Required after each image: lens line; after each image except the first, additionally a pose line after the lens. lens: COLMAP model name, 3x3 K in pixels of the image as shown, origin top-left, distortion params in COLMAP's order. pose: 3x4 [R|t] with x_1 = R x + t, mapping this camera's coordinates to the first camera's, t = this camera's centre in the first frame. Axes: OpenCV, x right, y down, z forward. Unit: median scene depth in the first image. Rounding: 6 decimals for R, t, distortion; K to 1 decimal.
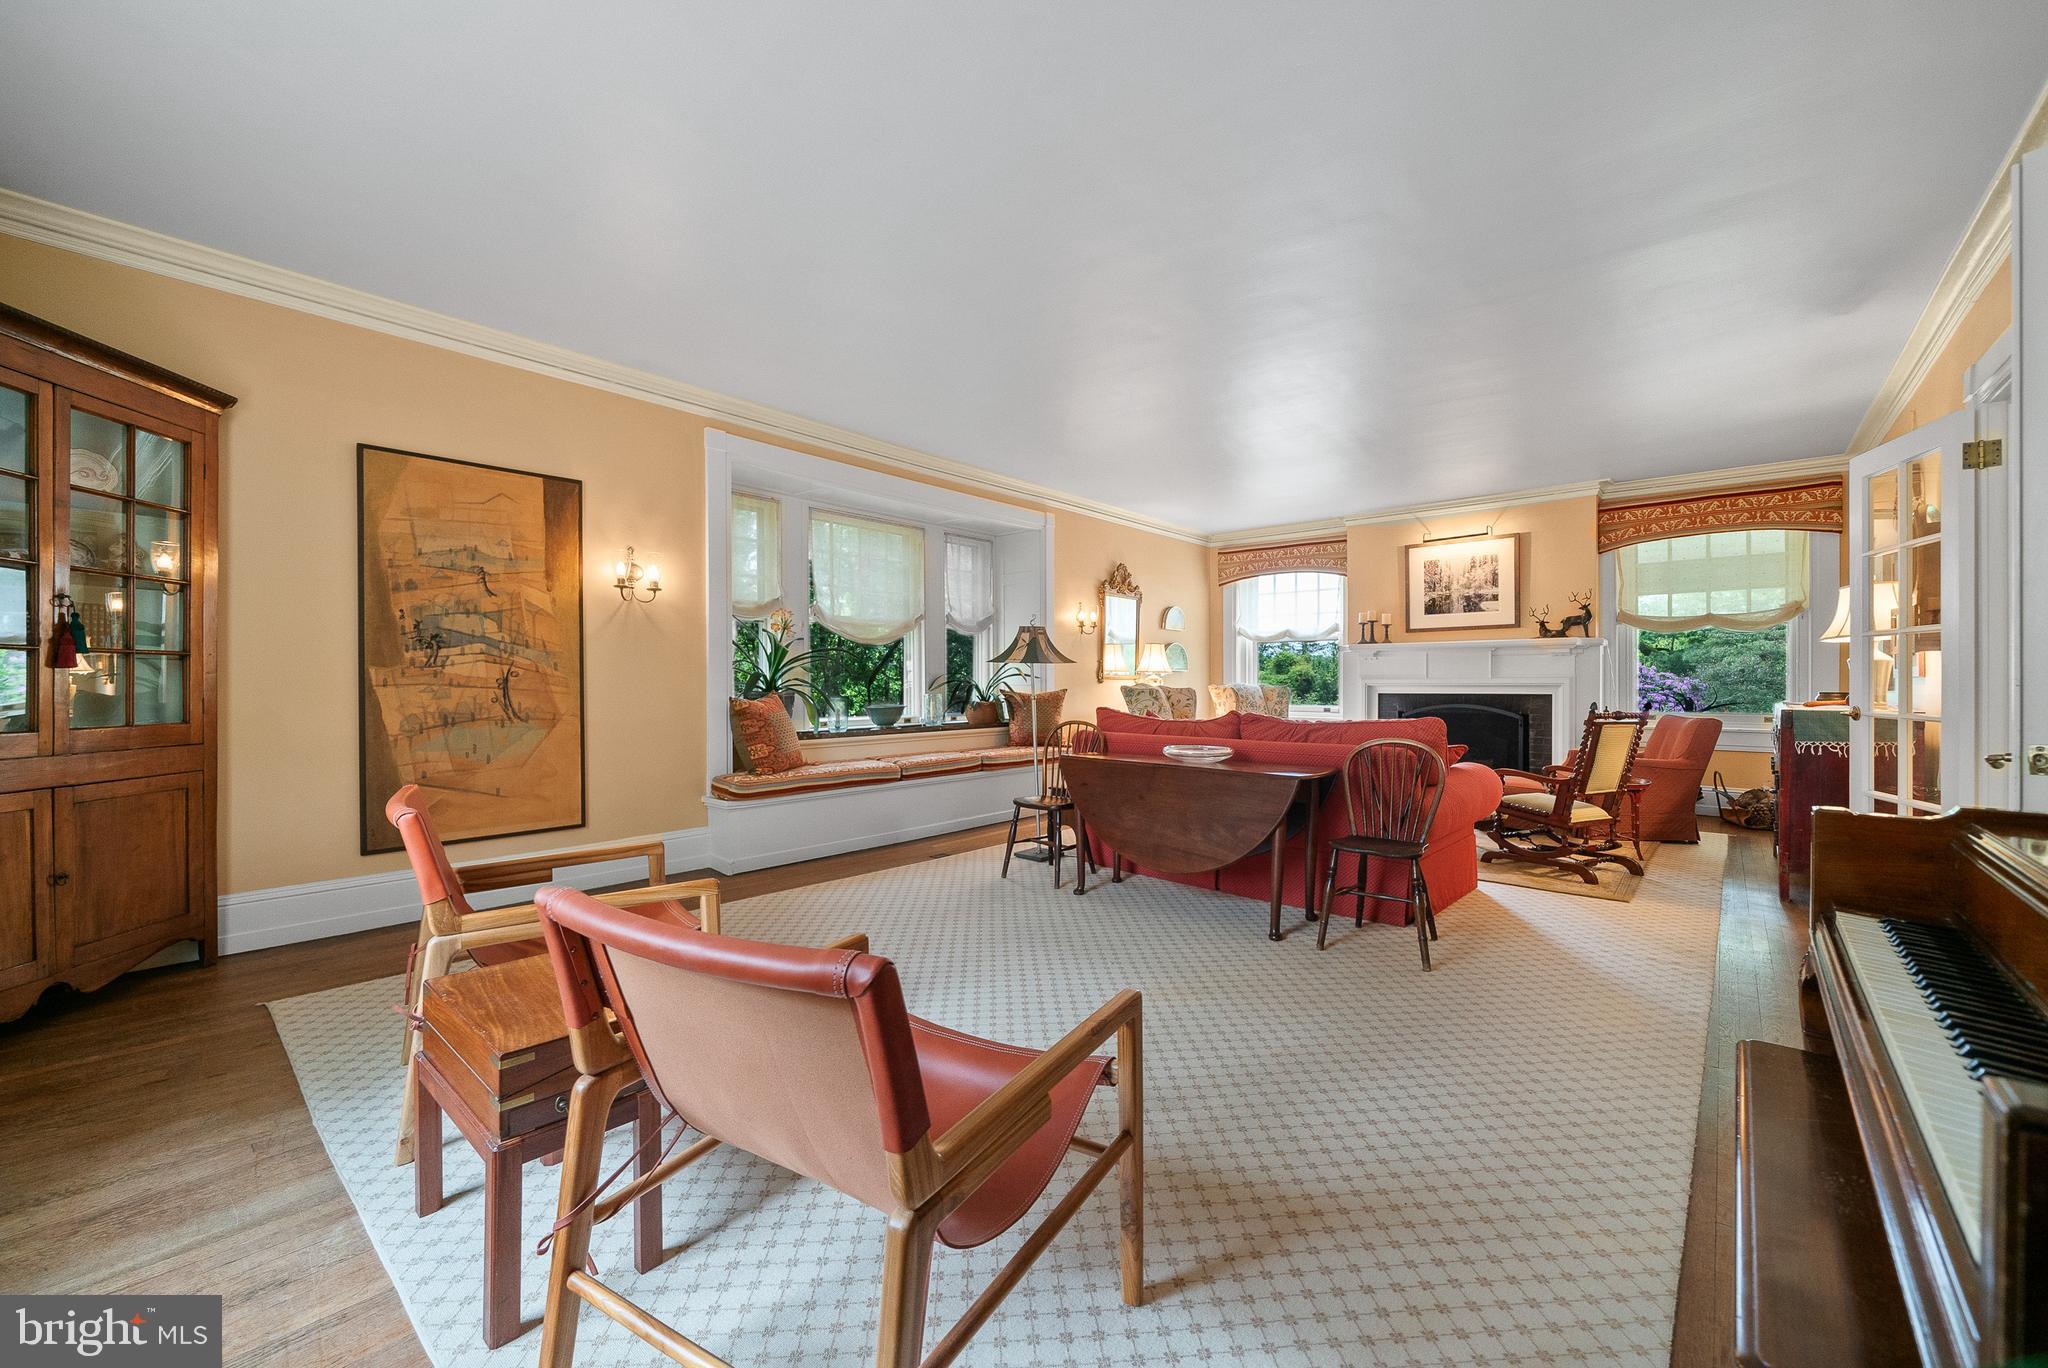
lens RADIAL K [[811.5, 0, 1021.8], [0, 811.5, 681.1], [0, 0, 1]] dist [-0.004560, -0.000051]
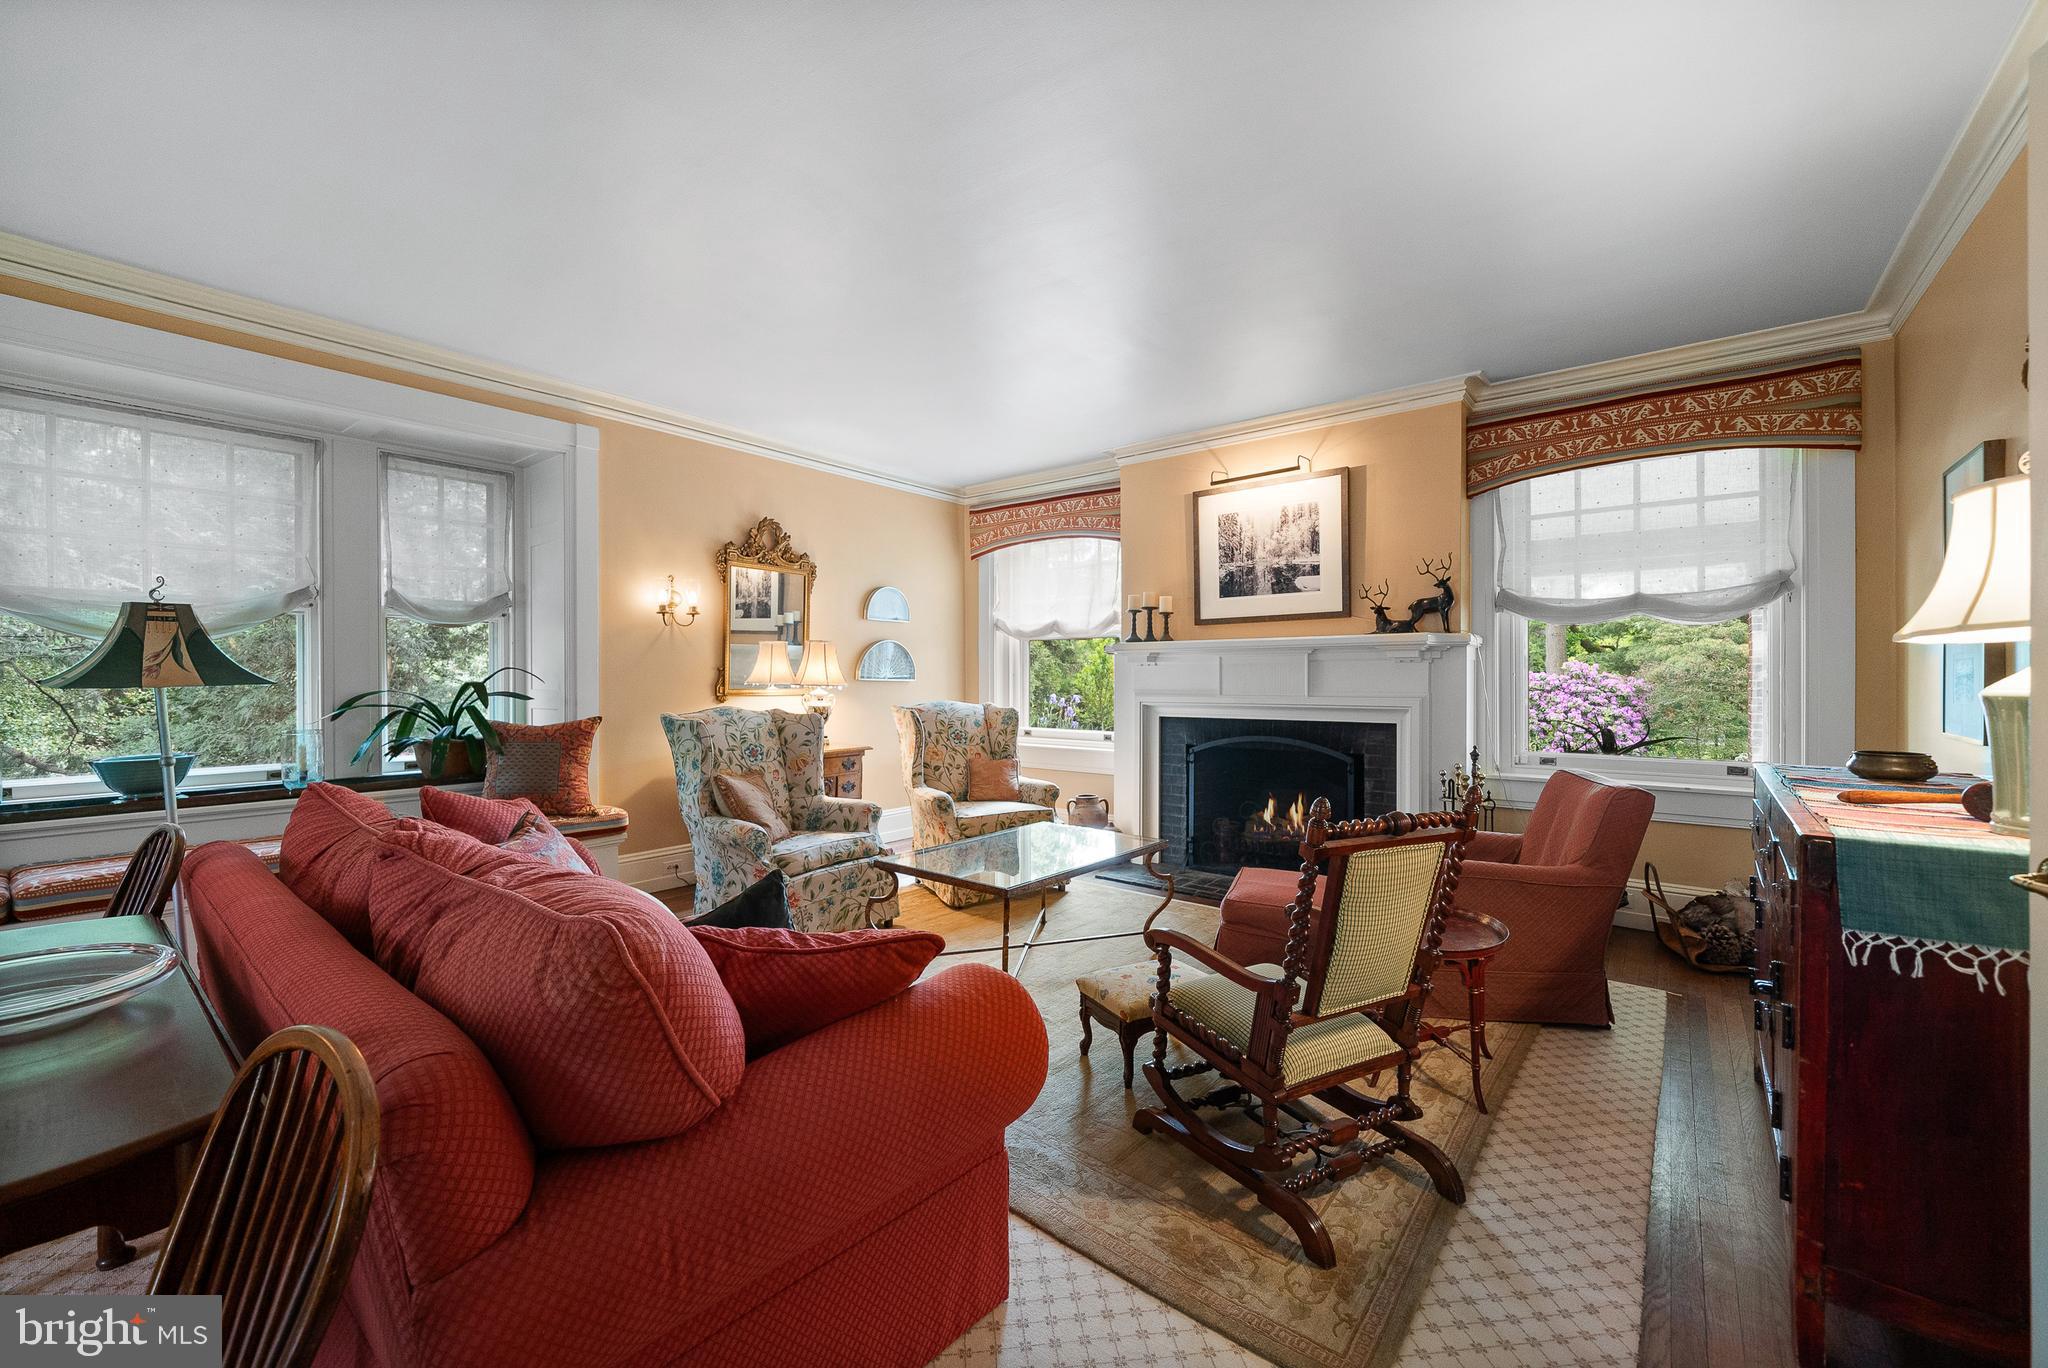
lens RADIAL K [[811.5, 0, 1024.7], [0, 811.5, 677.5], [0, 0, 1]] dist [-0.004560, -0.000051]
pose [[0.999137, 0.000112, 0.041529, 0.330126], [-0.000107, 1.000000, -0.000104, -0.018523], [-0.041529, 0.000099, 0.999137, 0.372969]]
